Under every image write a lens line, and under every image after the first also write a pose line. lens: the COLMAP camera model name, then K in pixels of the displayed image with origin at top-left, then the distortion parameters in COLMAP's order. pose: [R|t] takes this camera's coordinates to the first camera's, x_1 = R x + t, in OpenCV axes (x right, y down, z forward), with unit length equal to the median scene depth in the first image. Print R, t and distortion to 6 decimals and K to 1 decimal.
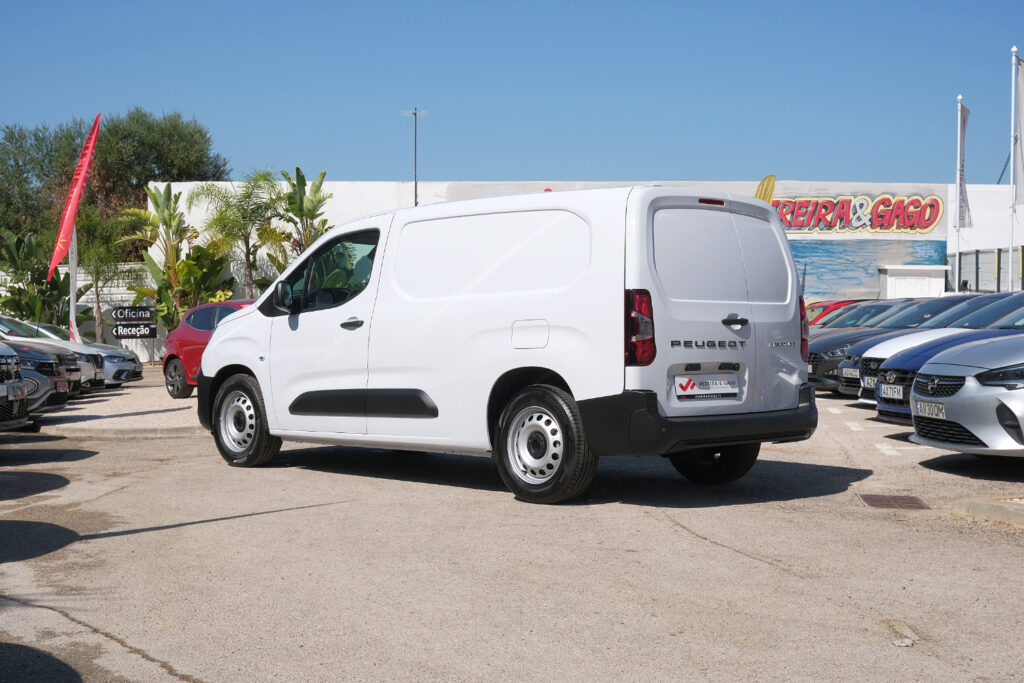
lens RADIAL K [[1392.2, 0, 508.6], [0, 1392.2, 345.5], [0, 0, 1]] dist [-0.036798, 0.000000]
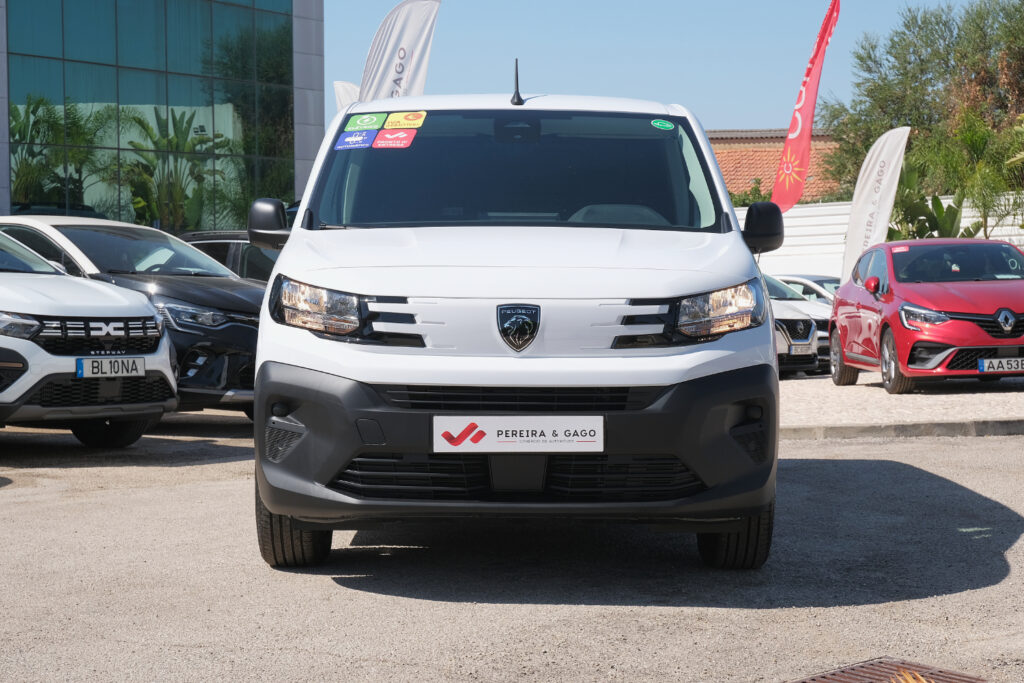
lens RADIAL K [[1854.7, 0, 512.2], [0, 1854.7, 344.5], [0, 0, 1]] dist [0.019420, 0.000000]
pose [[0.766872, 0.026855, -0.641239, 0.136918], [-0.013794, 0.999583, 0.025366, -0.002033], [0.641652, -0.010607, 0.766922, 0.119108]]
